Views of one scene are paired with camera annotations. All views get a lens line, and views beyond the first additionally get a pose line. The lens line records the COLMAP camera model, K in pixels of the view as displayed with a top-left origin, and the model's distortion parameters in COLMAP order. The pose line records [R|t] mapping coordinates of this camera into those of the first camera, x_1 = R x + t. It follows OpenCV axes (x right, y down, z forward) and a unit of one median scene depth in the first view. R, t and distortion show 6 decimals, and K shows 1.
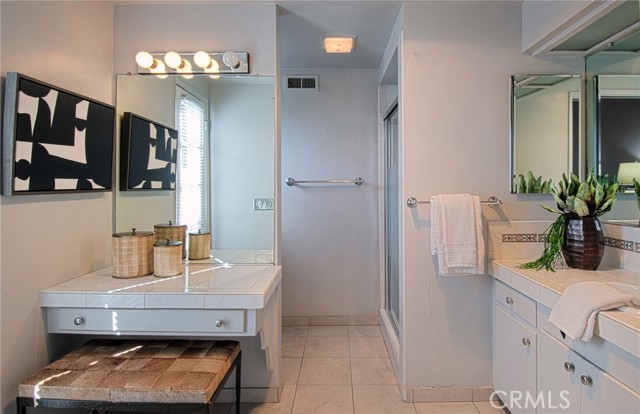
lens RADIAL K [[338.4, 0, 320.9], [0, 338.4, 188.9], [0, 0, 1]] dist [0.054441, -0.001675]
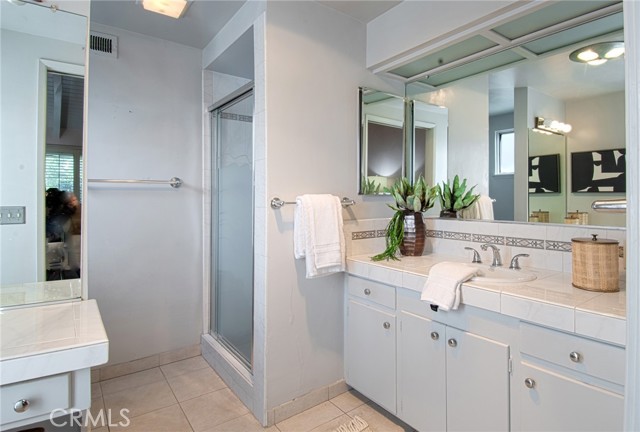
lens RADIAL K [[365.7, 0, 320.0], [0, 365.7, 196.9], [0, 0, 1]] dist [0.064940, -0.001312]
pose [[0.795488, 0.010403, 0.605880, -0.258338], [-0.004078, 0.999922, -0.011815, 0.036219], [-0.605955, 0.006928, 0.795468, 0.157930]]
